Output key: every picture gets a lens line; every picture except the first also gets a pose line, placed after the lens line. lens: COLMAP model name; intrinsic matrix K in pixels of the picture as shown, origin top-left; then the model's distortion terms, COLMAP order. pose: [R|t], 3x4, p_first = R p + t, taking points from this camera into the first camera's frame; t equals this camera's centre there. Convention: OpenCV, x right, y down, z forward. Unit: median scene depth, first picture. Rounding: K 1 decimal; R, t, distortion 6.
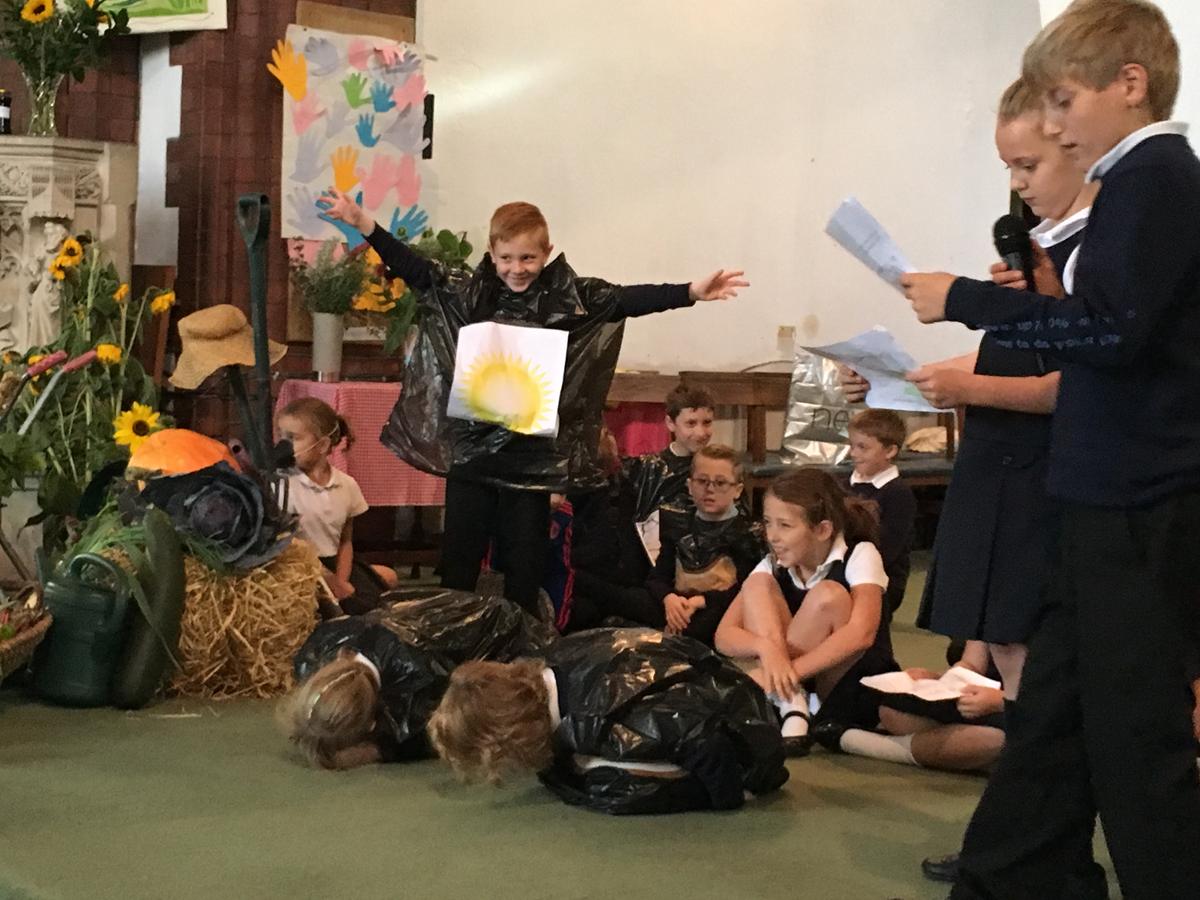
lens RADIAL K [[1978.9, 0, 607.3], [0, 1978.9, 447.0], [0, 0, 1]] dist [0.053545, 0.000000]
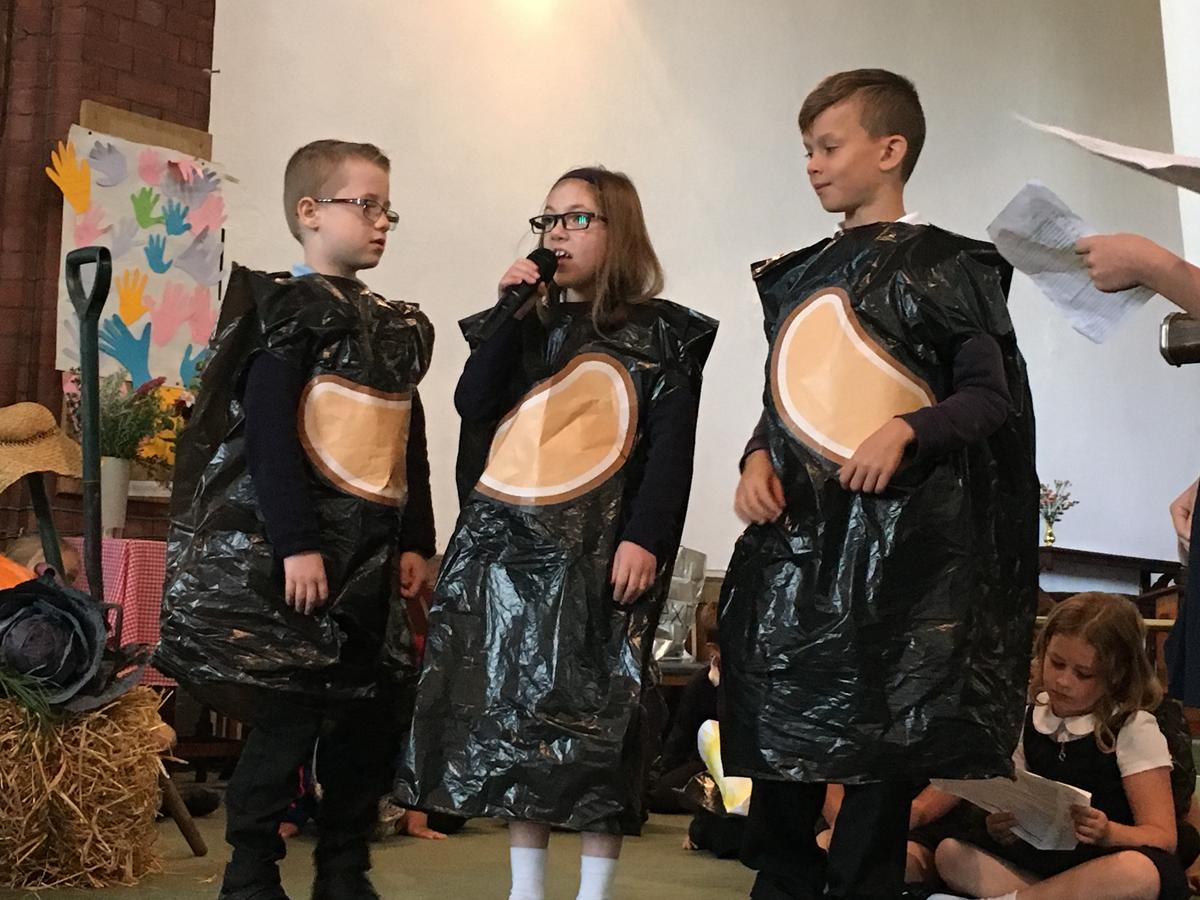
lens RADIAL K [[1978.9, 0, 605.9], [0, 1978.9, 448.5], [0, 0, 1]] dist [0.053545, 0.000000]
pose [[0.984865, 0.014448, 0.172718, -0.082613], [0.009750, 0.990323, -0.138440, 0.048743], [-0.173047, 0.138028, 0.975194, 0.146354]]
